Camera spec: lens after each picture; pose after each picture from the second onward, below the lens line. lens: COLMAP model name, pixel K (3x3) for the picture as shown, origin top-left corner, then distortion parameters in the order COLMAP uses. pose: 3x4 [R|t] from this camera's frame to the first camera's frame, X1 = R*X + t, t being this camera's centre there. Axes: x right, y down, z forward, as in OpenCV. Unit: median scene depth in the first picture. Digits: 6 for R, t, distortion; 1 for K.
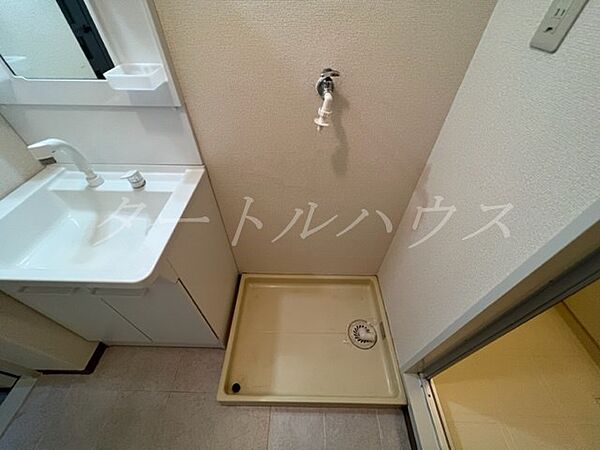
lens RADIAL K [[239.7, 0, 300.6], [0, 239.7, 226.9], [0, 0, 1]] dist [-0.000356, -0.000055]
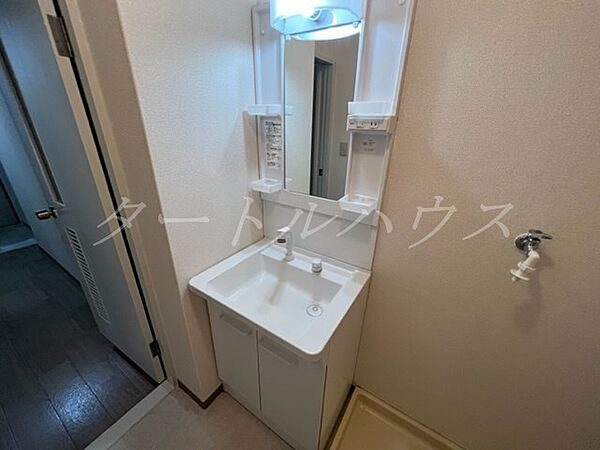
lens RADIAL K [[239.7, 0, 298.7], [0, 239.7, 223.5], [0, 0, 1]] dist [-0.000356, -0.000055]
pose [[0.843356, 0.218641, -0.490863, -0.191555], [-0.398260, 0.867580, -0.297815, 0.027853], [0.360748, 0.446656, 0.818755, -0.180691]]
